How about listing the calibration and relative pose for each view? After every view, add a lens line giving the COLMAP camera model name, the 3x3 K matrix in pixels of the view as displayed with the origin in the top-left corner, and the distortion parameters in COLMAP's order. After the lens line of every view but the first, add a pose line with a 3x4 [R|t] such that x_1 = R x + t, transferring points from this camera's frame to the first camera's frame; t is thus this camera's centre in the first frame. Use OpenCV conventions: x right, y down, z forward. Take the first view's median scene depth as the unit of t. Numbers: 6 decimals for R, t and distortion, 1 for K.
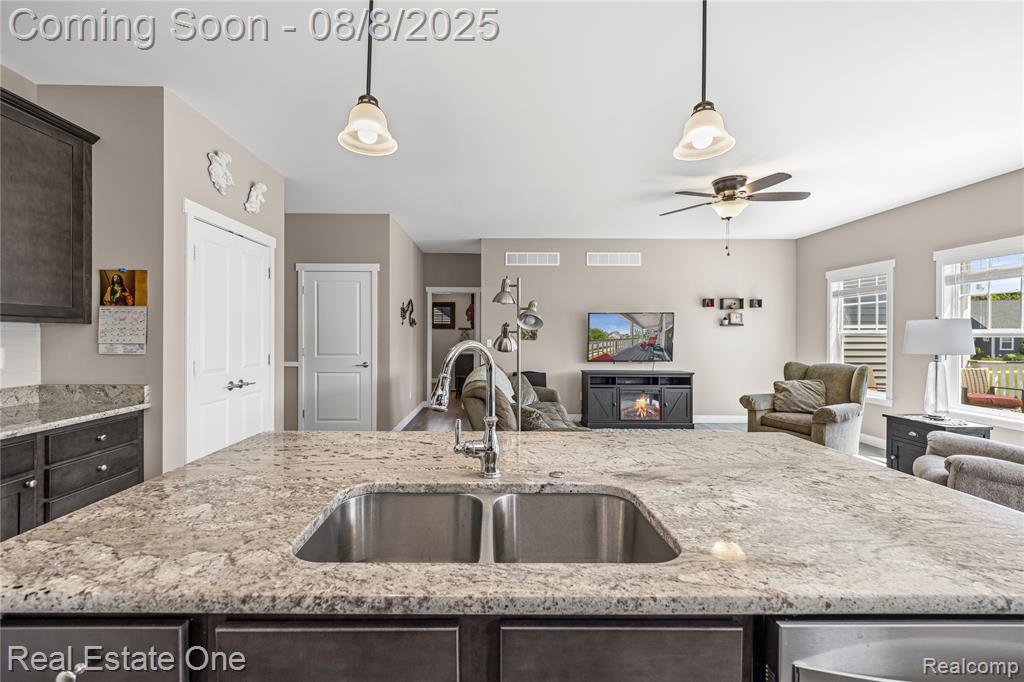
lens RADIAL K [[414.9, 0, 498.7], [0, 414.9, 336.8], [0, 0, 1]] dist [-0.003056, 0.000052]
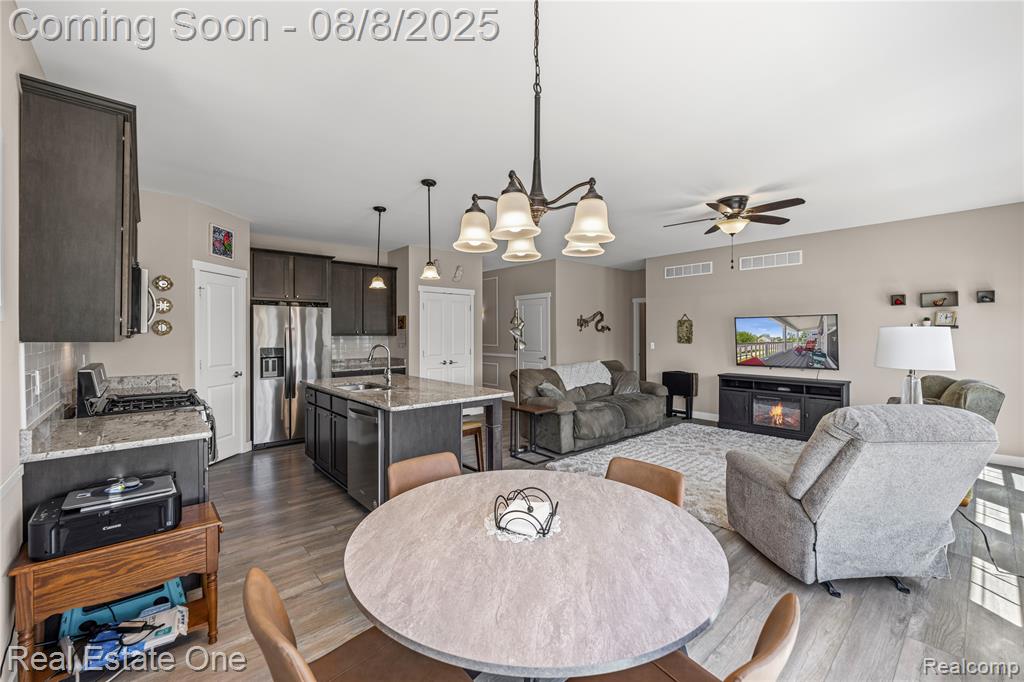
lens RADIAL K [[419.1, 0, 510.9], [0, 419.1, 335.2], [0, 0, 1]] dist [-0.008902, -0.000404]
pose [[0.654055, -0.000788, -0.756446, 0.801192], [0.000821, 1.000000, -0.000332, -0.016909], [0.756446, -0.000404, 0.654056, -0.120546]]
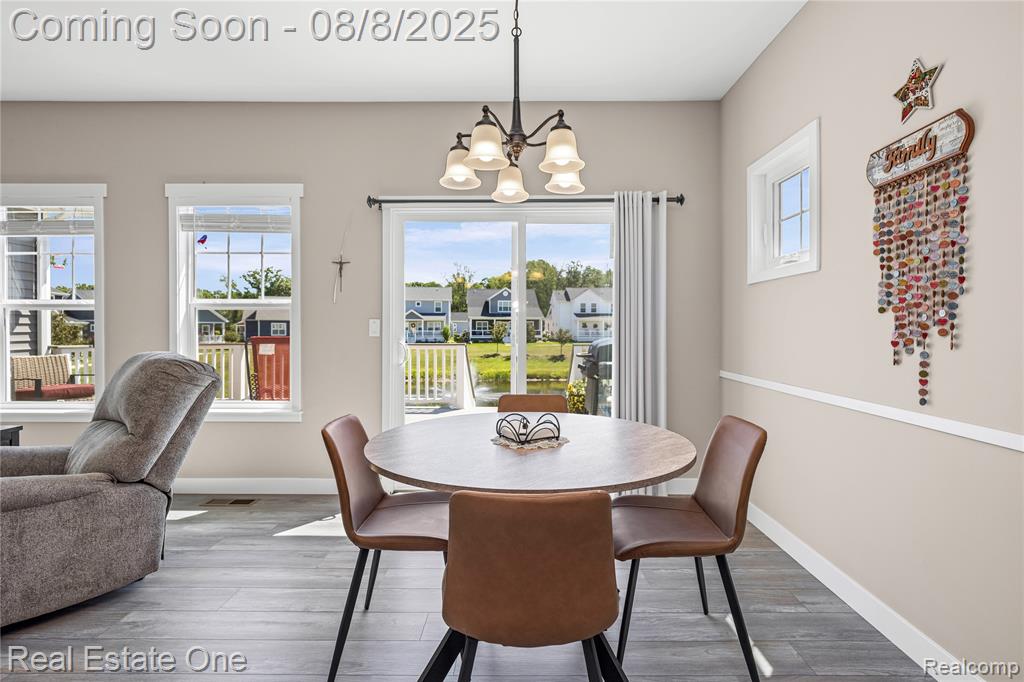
lens RADIAL K [[493.5, 0, 515.4], [0, 493.5, 330.0], [0, 0, 1]] dist [-0.000410, -0.000577]
pose [[0.005305, -0.009027, 0.999945, 0.213036], [0.004309, 0.999950, 0.009005, 0.027993], [-0.999977, 0.004261, 0.005344, 0.084150]]
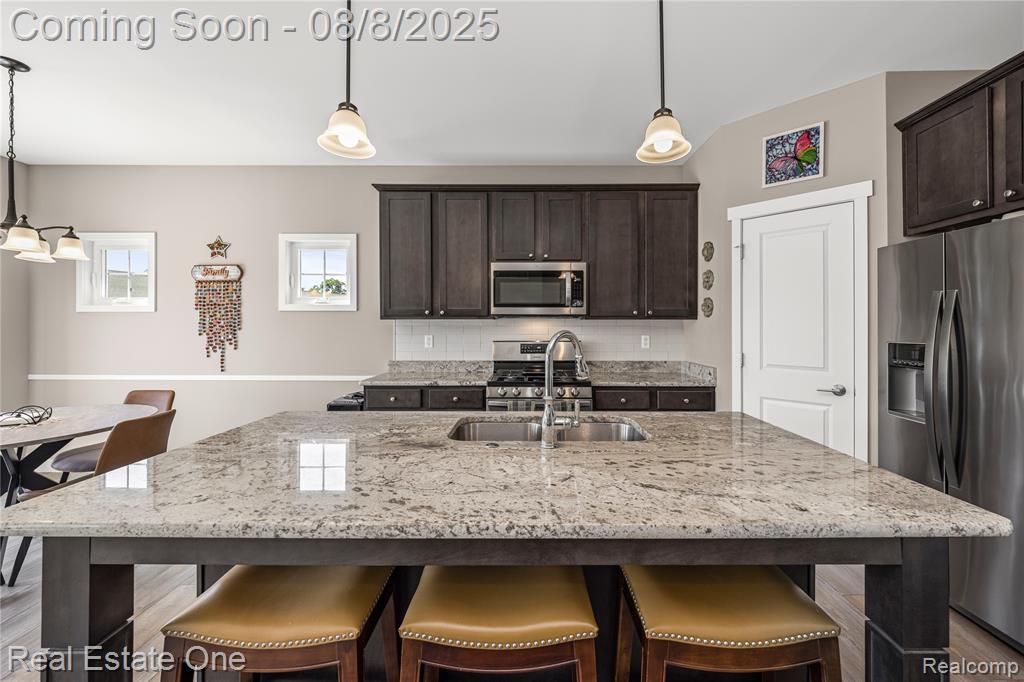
lens RADIAL K [[397.8, 0, 530.2], [0, 397.8, 327.1], [0, 0, 1]] dist [-0.001810, -0.001103]
pose [[-0.999959, -0.004475, -0.007905, 0.000498], [-0.004509, 0.999981, 0.004264, -0.002478], [0.007886, 0.004300, -0.999960, 0.538962]]
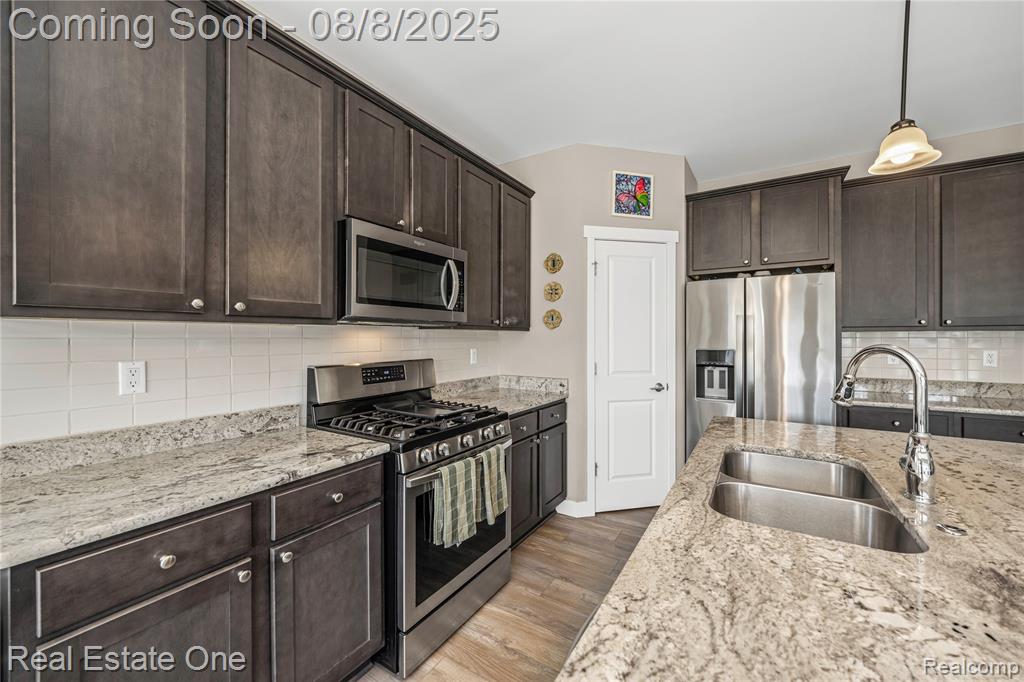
lens RADIAL K [[397.8, 0, 516.1], [0, 397.8, 338.1], [0, 0, 1]] dist [-0.001810, -0.001103]
pose [[-0.531421, -0.004234, -0.847098, 0.287351], [-0.004813, 0.999986, -0.001980, -0.000930], [0.847094, 0.003025, -0.531434, 0.178301]]
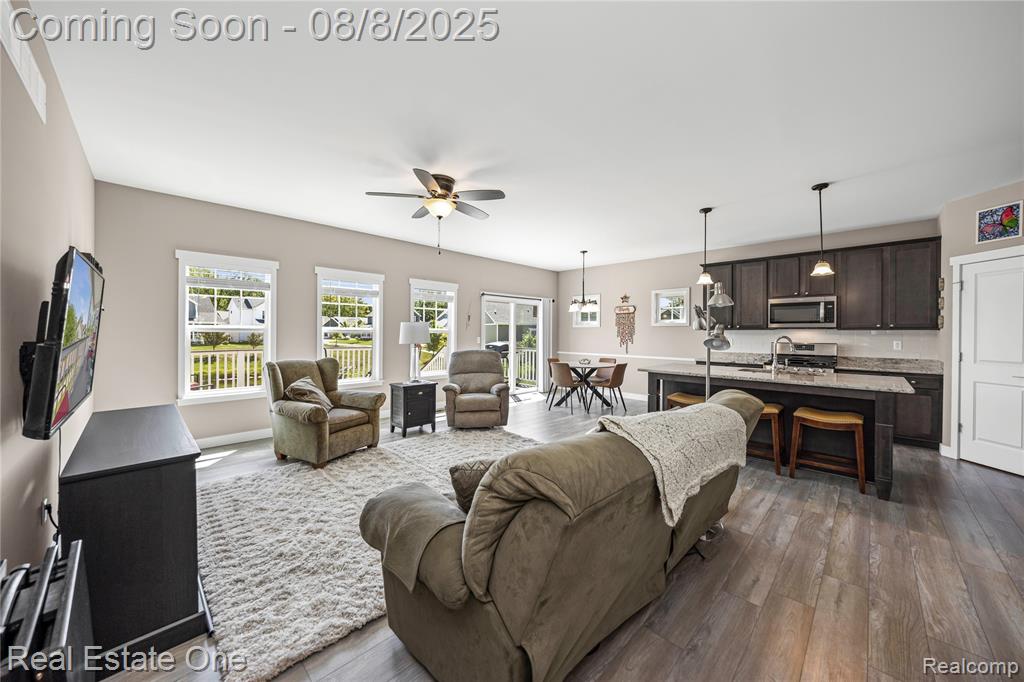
lens RADIAL K [[378.8, 0, 509.1], [0, 378.8, 337.1], [0, 0, 1]] dist [-0.005277, 0.000185]
pose [[-0.720697, -0.016289, 0.693059, -0.173210], [-0.006374, 0.999837, 0.016871, -0.005506], [-0.693221, 0.007742, -0.720684, 1.272392]]
